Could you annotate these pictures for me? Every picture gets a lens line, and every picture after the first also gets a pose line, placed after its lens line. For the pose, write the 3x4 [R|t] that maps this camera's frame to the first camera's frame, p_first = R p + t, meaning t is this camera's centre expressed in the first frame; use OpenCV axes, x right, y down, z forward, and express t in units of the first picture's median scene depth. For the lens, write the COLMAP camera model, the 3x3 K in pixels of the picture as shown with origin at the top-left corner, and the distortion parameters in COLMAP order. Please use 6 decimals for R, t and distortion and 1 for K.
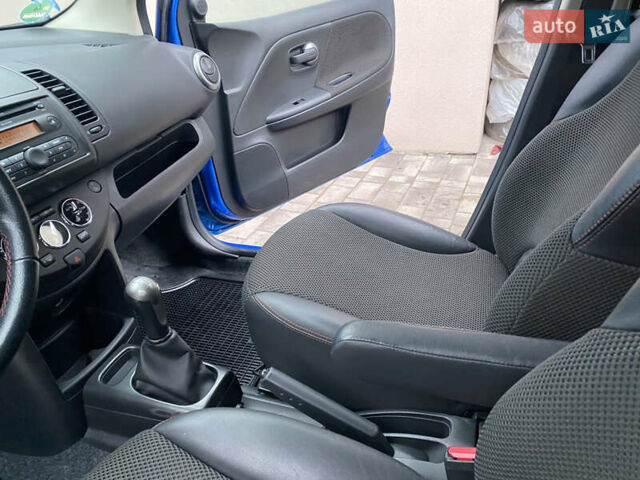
lens RADIAL K [[483.3, 0, 320.0], [0, 483.3, 240.0], [0, 0, 1]] dist [0.003225, -0.001878]
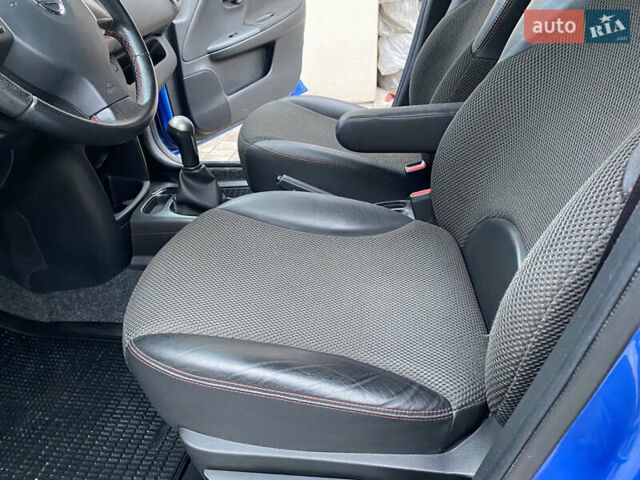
lens RADIAL K [[483.3, 0, 320.0], [0, 483.3, 240.0], [0, 0, 1]] dist [0.003225, -0.001878]
pose [[0.972831, -0.107257, 0.205172, -0.131714], [0.102043, 0.994133, 0.035859, 0.179311], [-0.207814, -0.013948, 0.978069, -0.175312]]
